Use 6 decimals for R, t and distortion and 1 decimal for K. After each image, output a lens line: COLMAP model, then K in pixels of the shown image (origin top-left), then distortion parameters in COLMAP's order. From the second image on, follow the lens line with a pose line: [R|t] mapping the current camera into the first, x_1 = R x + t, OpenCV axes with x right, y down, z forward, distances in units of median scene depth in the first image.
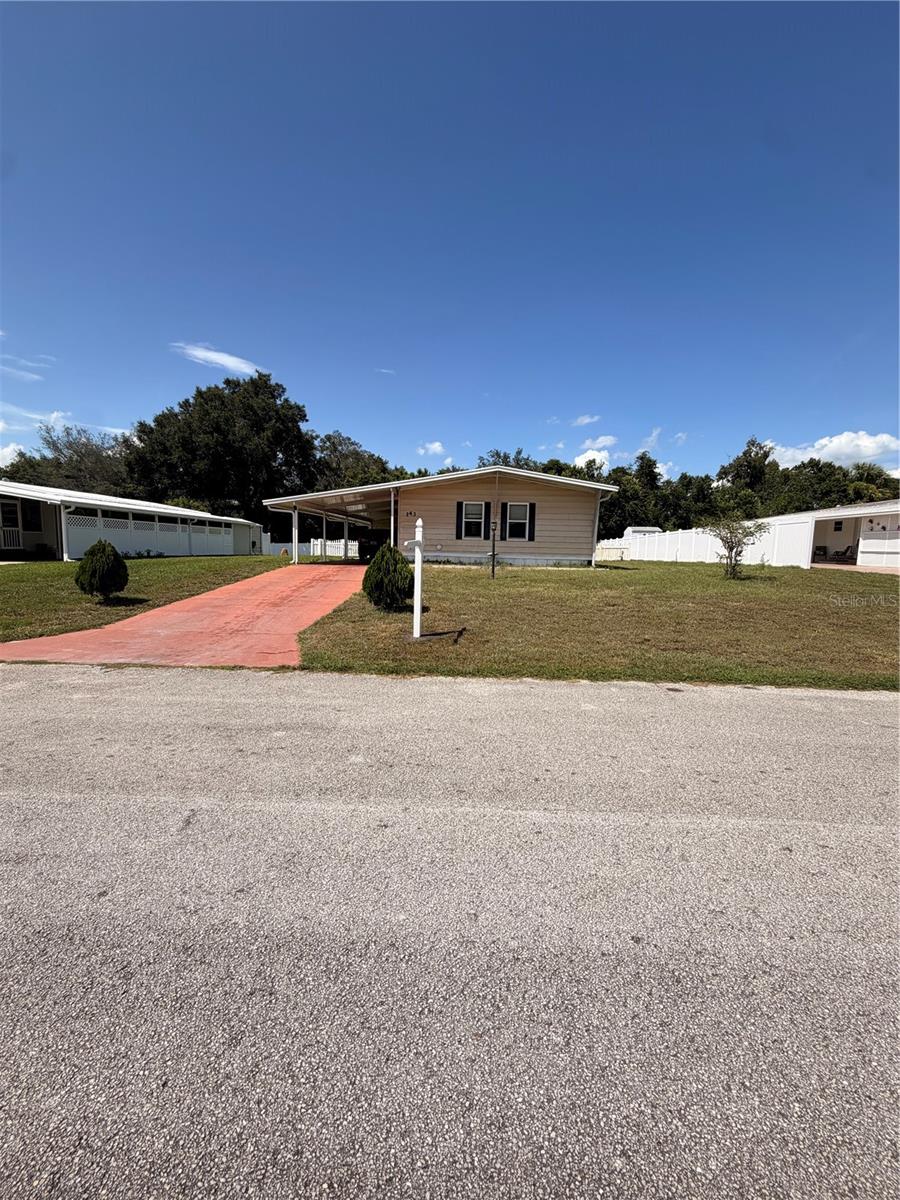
lens RADIAL K [[478.0, 0, 450.0], [0, 478.0, 600.0], [0, 0, 1]] dist [-0.001024, -0.000118]
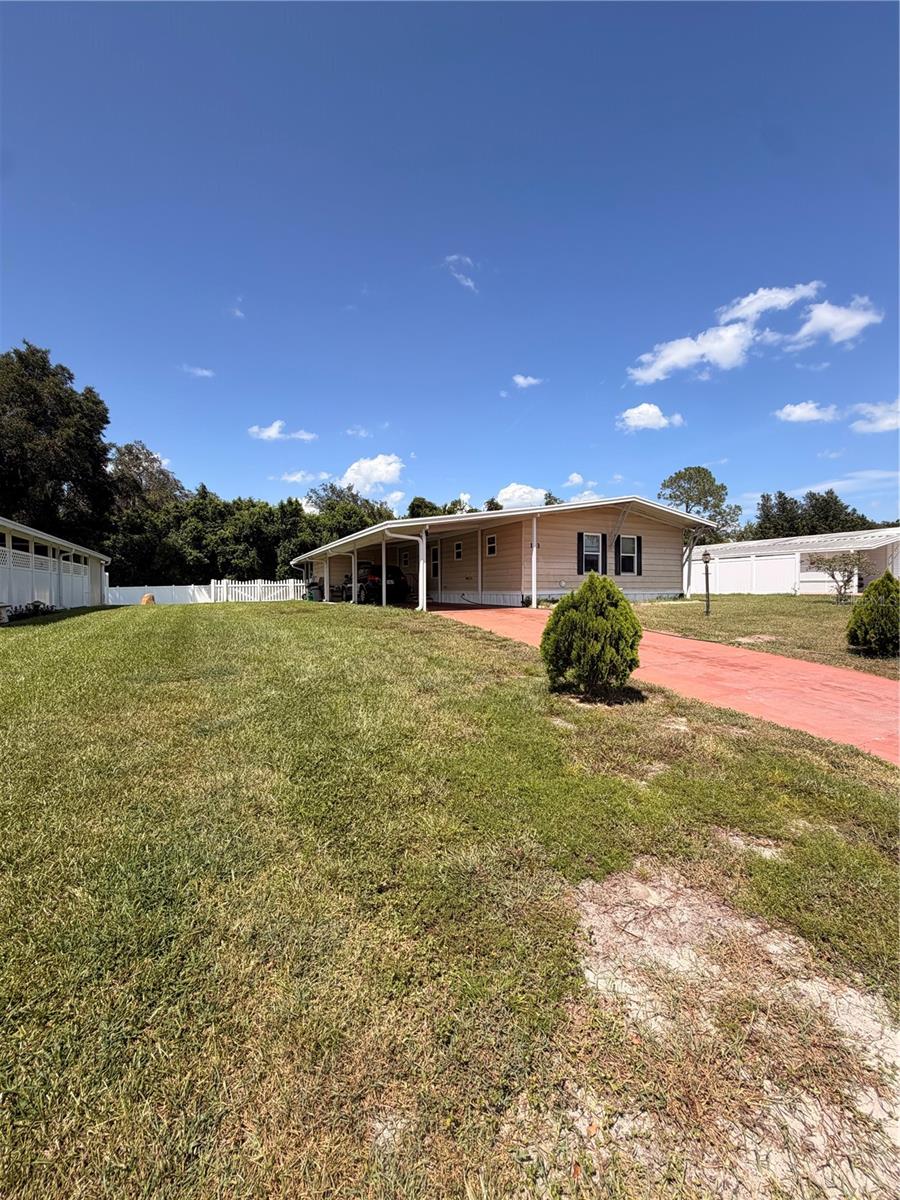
lens RADIAL K [[478.0, 0, 450.0], [0, 478.0, 600.0], [0, 0, 1]] dist [-0.001024, -0.000118]
pose [[0.864981, -0.036690, 0.500461, -0.643613], [0.077980, 0.995036, -0.061831, -0.044693], [-0.495708, 0.092509, 0.863548, 0.364425]]
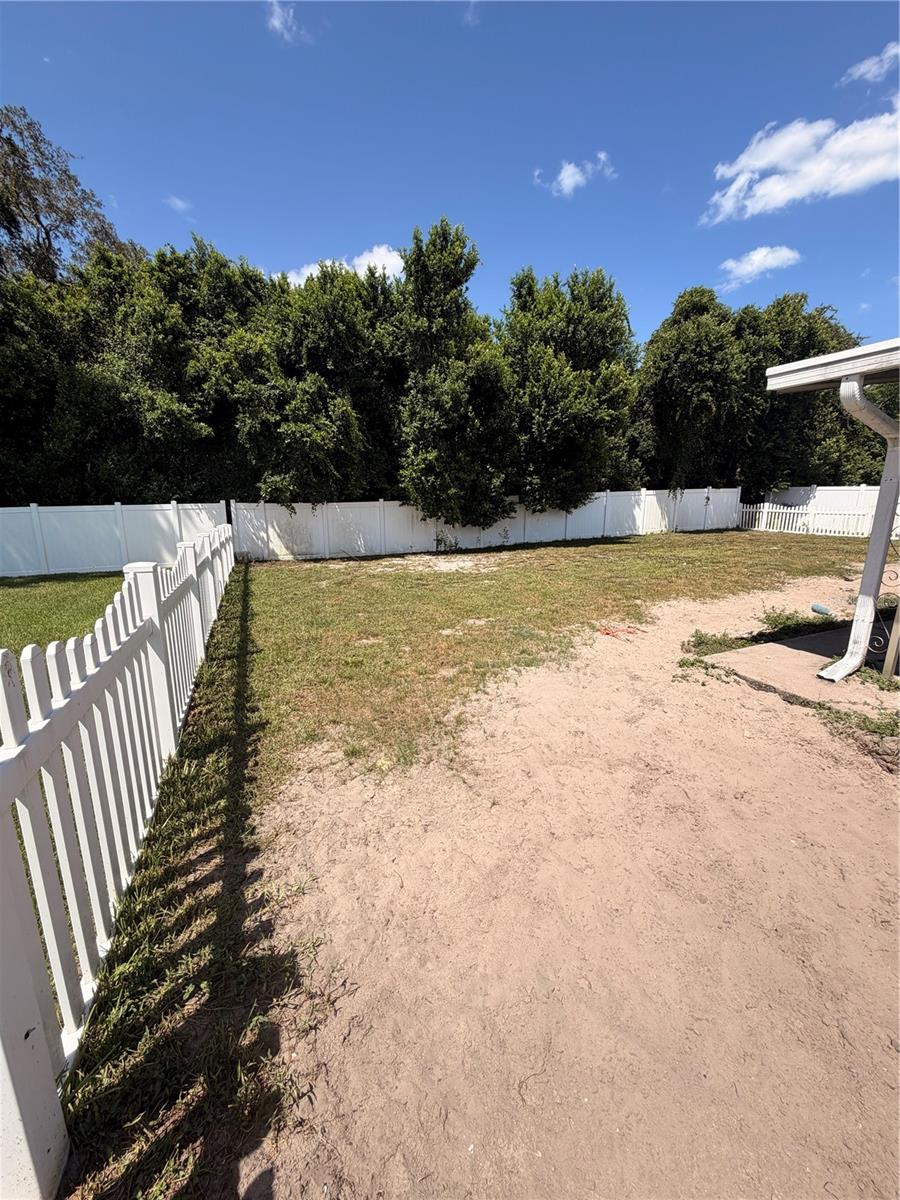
lens RADIAL K [[478.0, 0, 450.0], [0, 478.0, 600.0], [0, 0, 1]] dist [-0.001024, -0.000118]
pose [[0.886525, -0.115706, 0.447980, -0.532540], [0.072588, 0.991017, 0.112318, -0.237362], [-0.456952, -0.067055, 0.886960, 1.927016]]
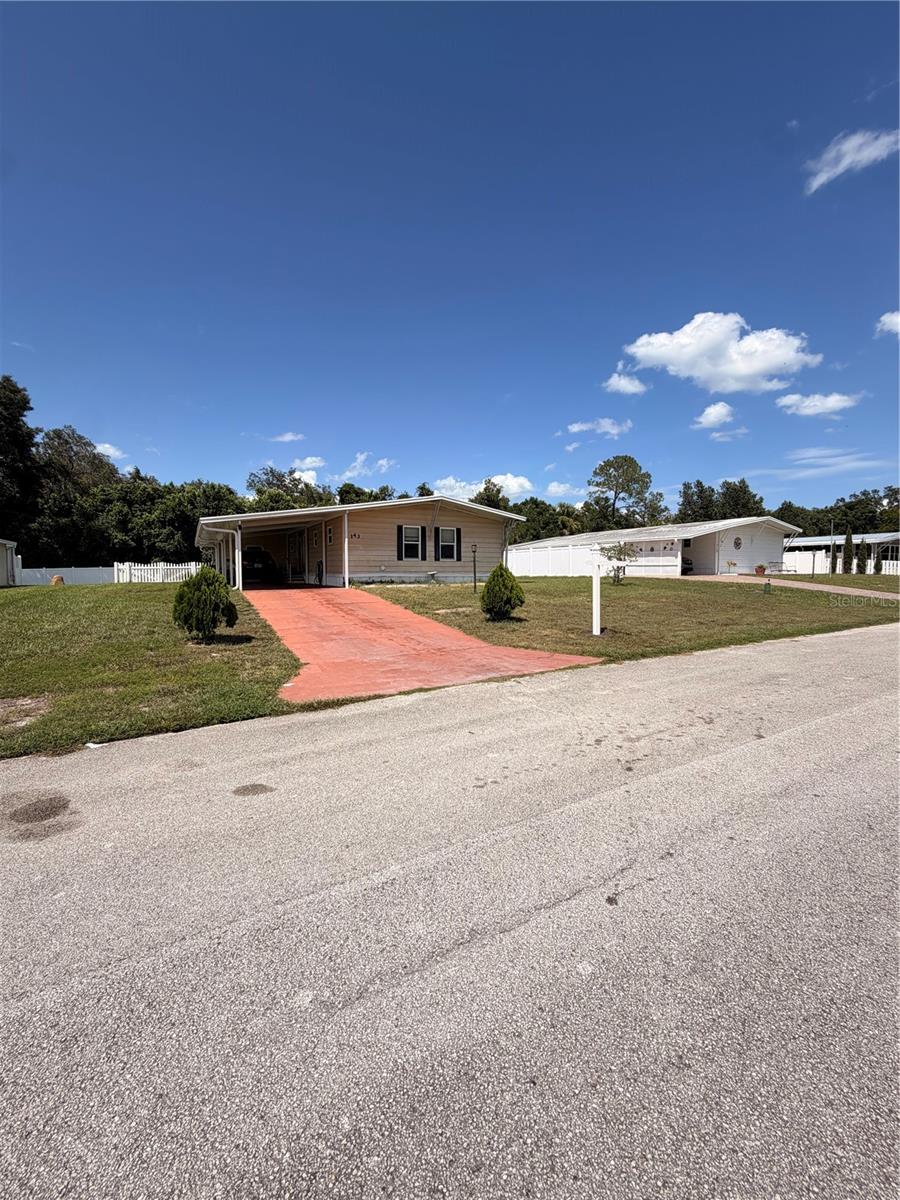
lens RADIAL K [[478.0, 0, 450.0], [0, 478.0, 600.0], [0, 0, 1]] dist [-0.001024, -0.000118]
pose [[0.842627, -0.056153, 0.535562, -0.469220], [0.078404, 0.996743, -0.018850, -0.010160], [-0.532759, 0.057873, 0.844286, 0.047594]]
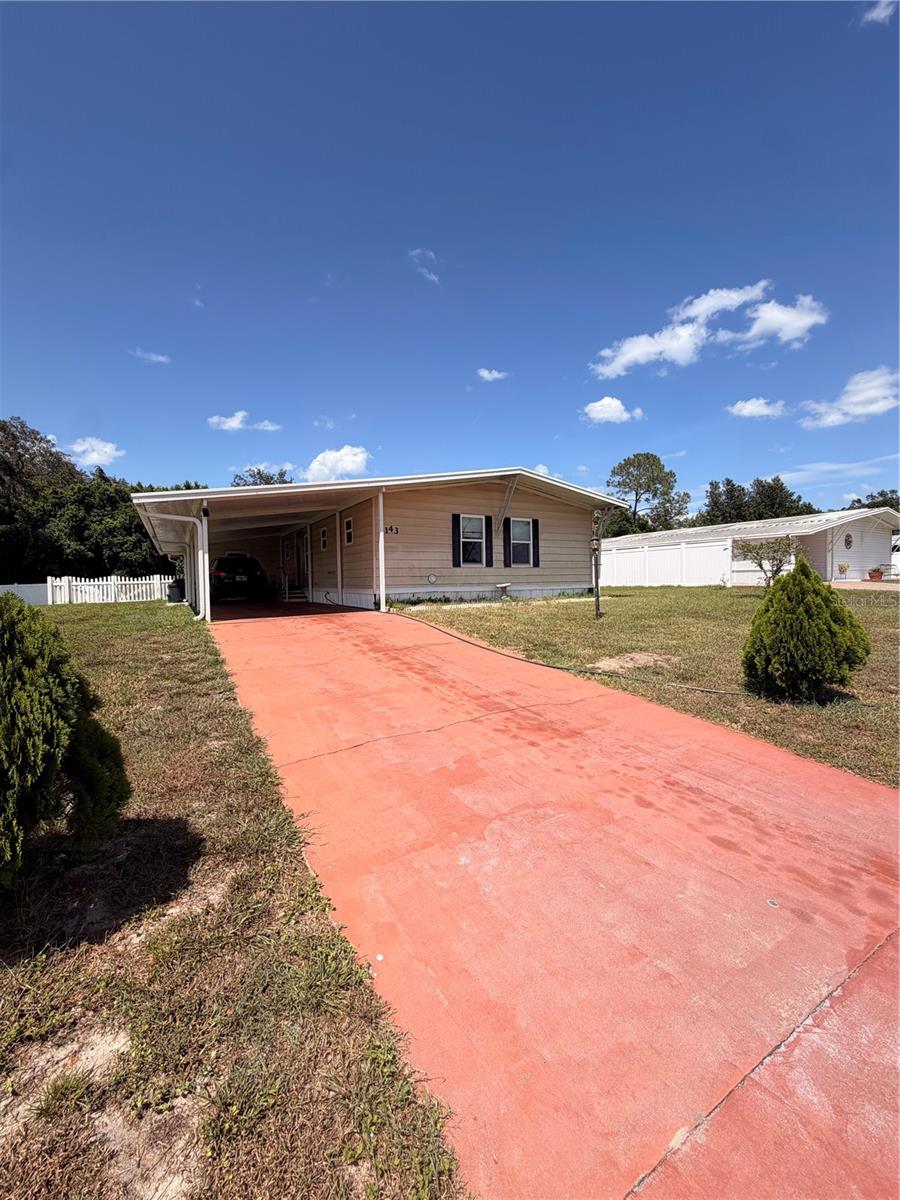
lens RADIAL K [[481.3, 0, 450.0], [0, 481.3, 585.9], [0, 0, 1]] dist [-0.001296, -0.000036]
pose [[0.830201, -0.041982, 0.555881, -0.390261], [0.095627, 0.993104, -0.067816, -0.052620], [-0.549201, 0.109458, 0.828491, 0.426675]]
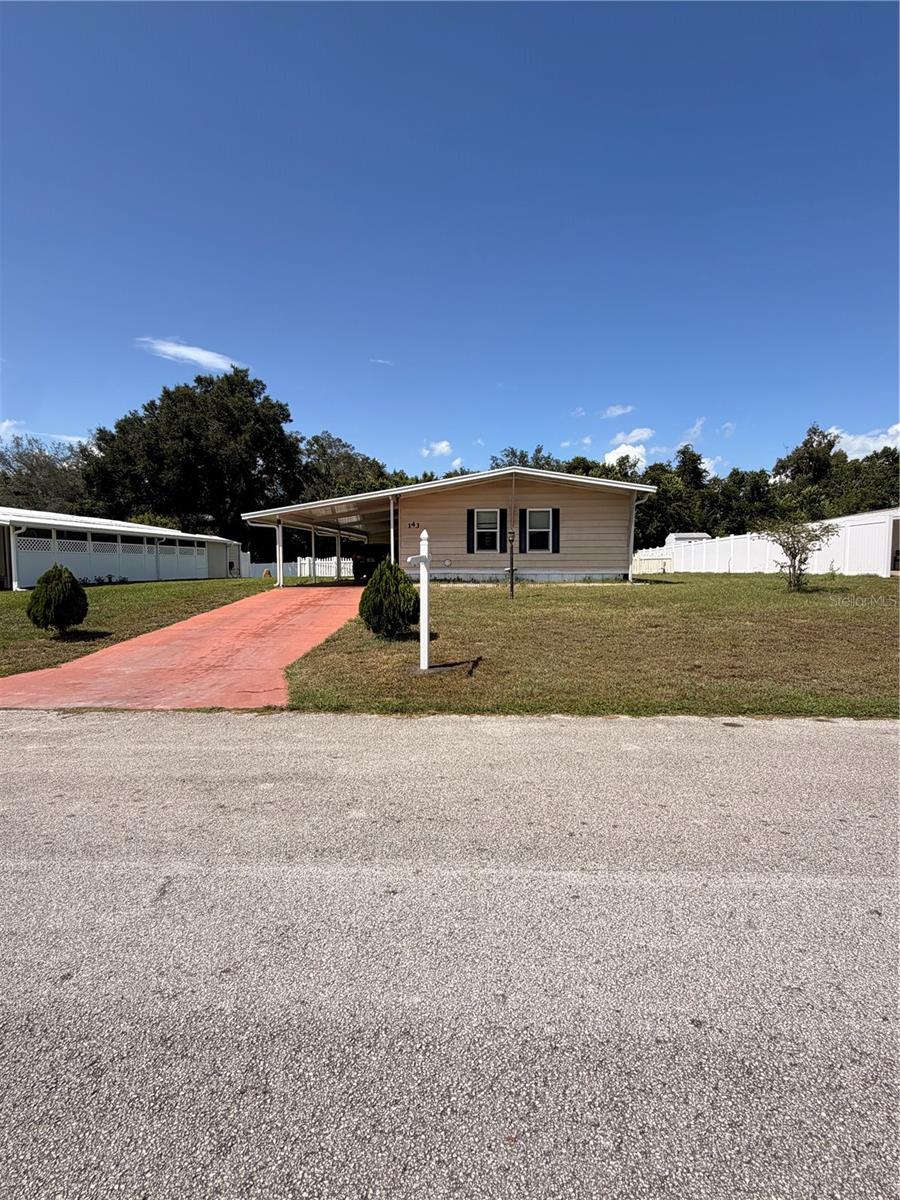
lens RADIAL K [[564.5, 0, 451.4], [0, 564.5, 606.3], [0, 0, 1]] dist [-0.002179, 0.000375]
pose [[0.999544, -0.024755, -0.017304, -0.000674], [0.024161, 0.999139, -0.033718, 0.000520], [0.018124, 0.033285, 0.999282, -0.002577]]
